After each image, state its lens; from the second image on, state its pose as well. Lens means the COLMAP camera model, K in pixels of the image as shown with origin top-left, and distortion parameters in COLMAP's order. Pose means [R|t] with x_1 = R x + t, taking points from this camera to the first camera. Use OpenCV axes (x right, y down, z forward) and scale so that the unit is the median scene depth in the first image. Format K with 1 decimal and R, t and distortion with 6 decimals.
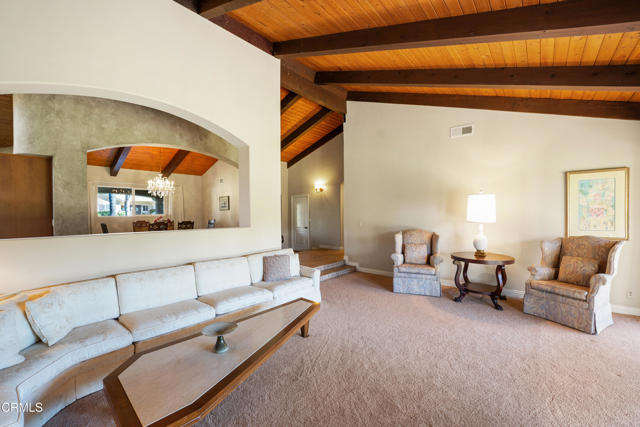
lens RADIAL K [[262.8, 0, 318.7], [0, 262.8, 215.5], [0, 0, 1]] dist [-0.021053, 0.000741]
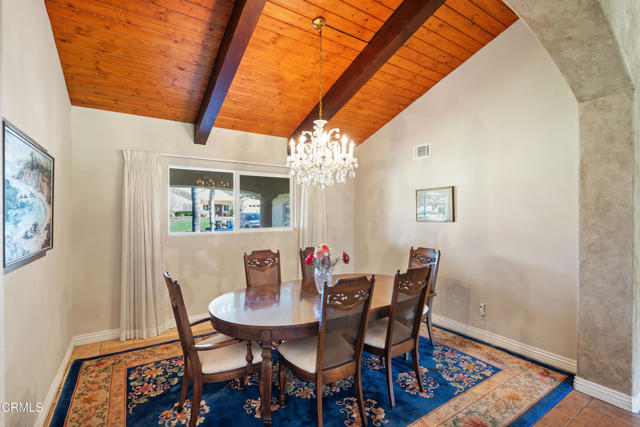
lens RADIAL K [[283.2, 0, 319.9], [0, 283.2, 213.2], [0, 0, 1]] dist [-0.018533, -0.000326]
pose [[0.967658, 0.010849, -0.252032, -0.437994], [-0.013106, 0.999888, -0.007277, -0.028788], [0.251925, 0.010345, 0.967691, 0.545662]]
